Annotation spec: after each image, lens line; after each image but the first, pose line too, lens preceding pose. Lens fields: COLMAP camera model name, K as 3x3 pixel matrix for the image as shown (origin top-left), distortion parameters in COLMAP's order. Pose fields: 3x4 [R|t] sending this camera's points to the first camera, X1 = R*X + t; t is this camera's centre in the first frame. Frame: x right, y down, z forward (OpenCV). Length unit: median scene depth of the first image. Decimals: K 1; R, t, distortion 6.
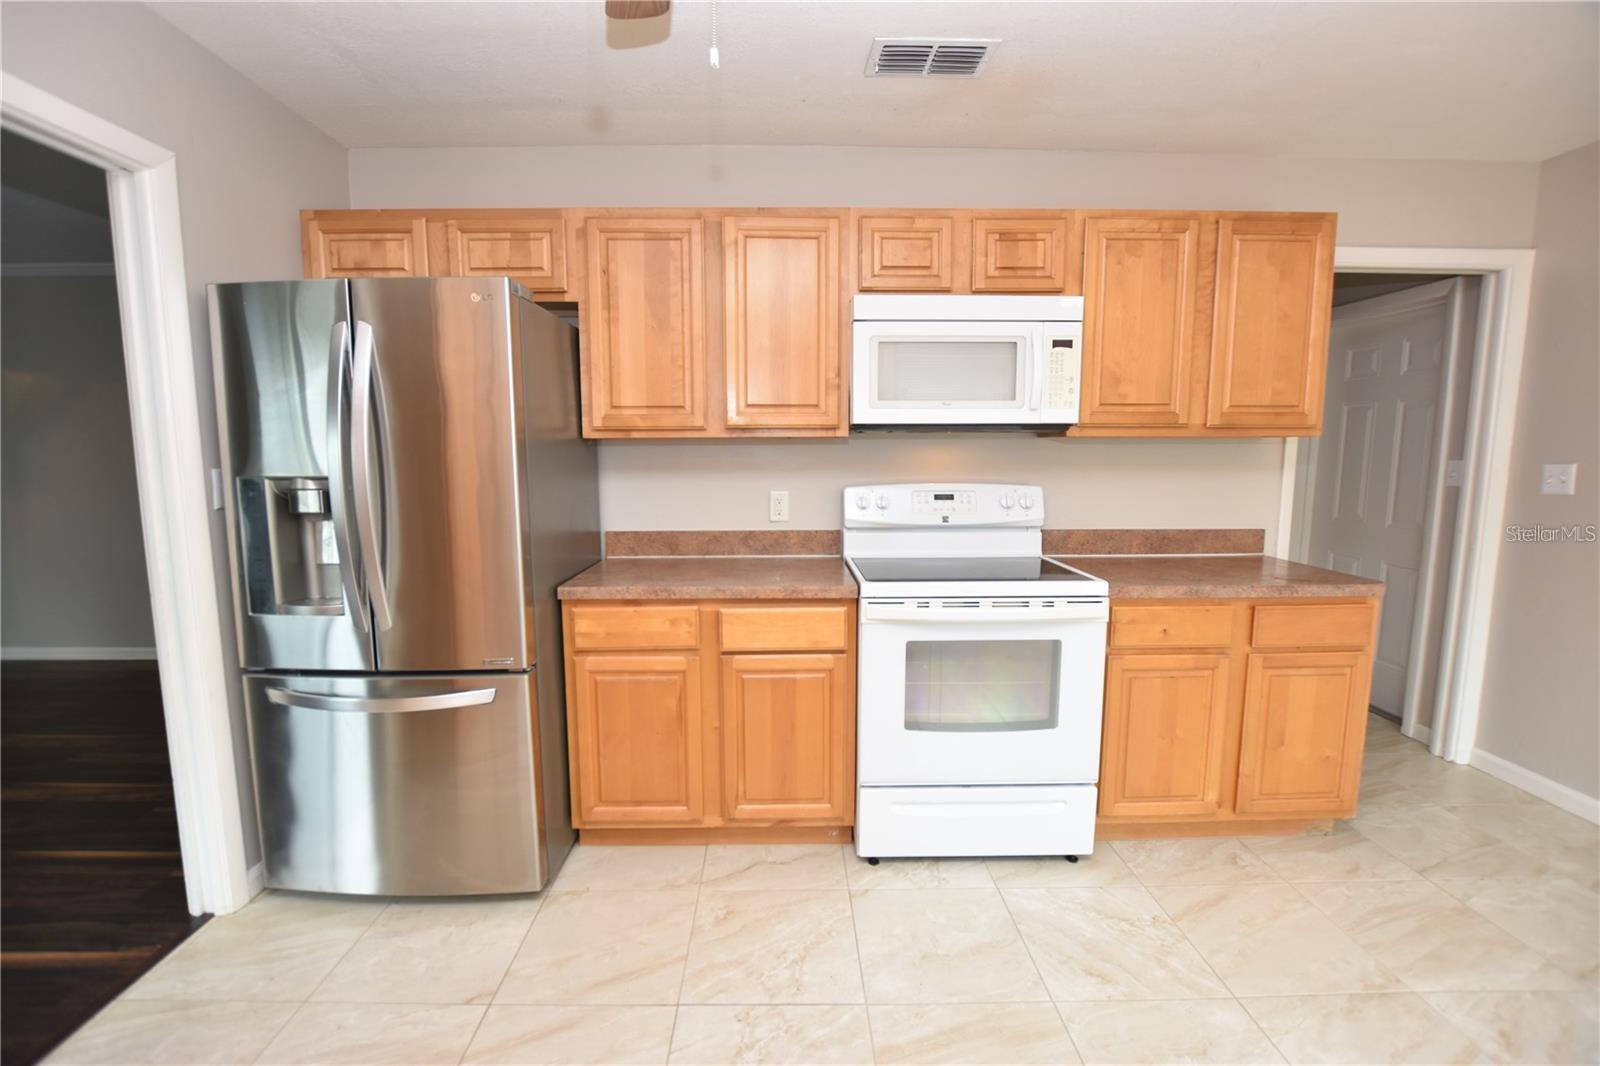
lens RADIAL K [[712.6, 0, 790.2], [0, 712.6, 533.2], [0, 0, 1]] dist [-0.024937, 0.000963]
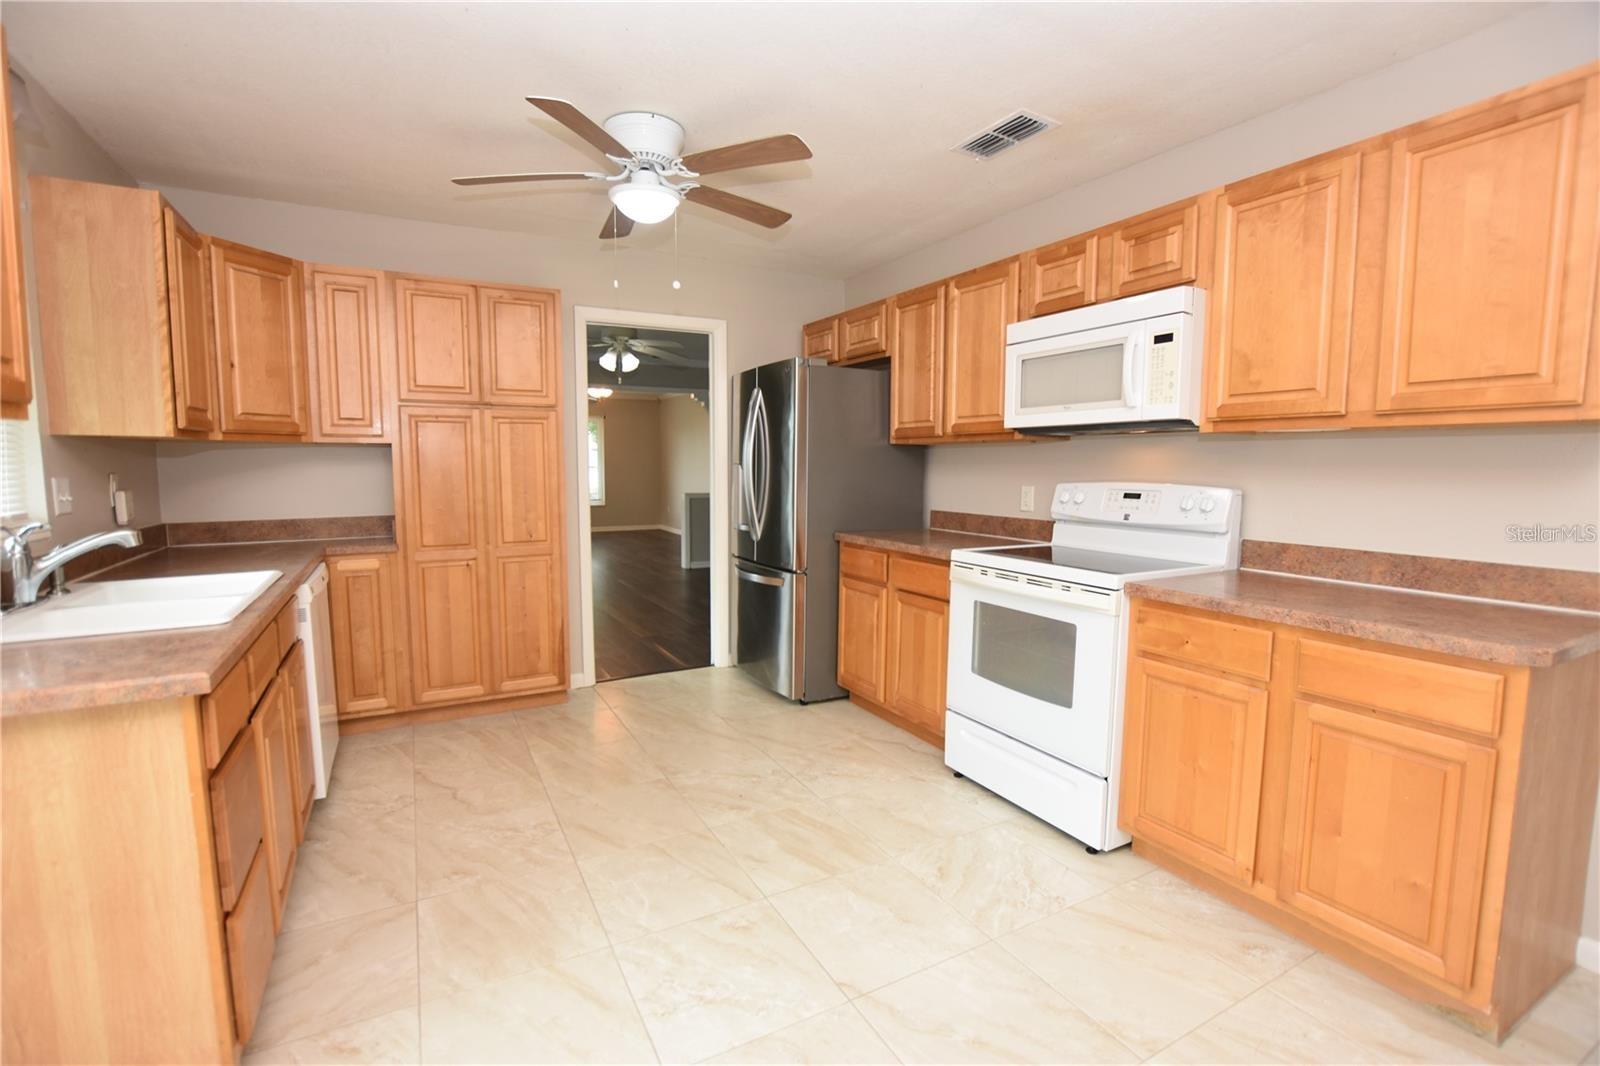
lens RADIAL K [[712.6, 0, 790.2], [0, 712.6, 533.2], [0, 0, 1]] dist [-0.024937, 0.000963]
pose [[0.465916, 0.090514, -0.880187, 1.020844], [-0.113130, 0.992684, 0.042199, 0.017193], [0.877567, 0.079914, 0.472747, 0.107048]]
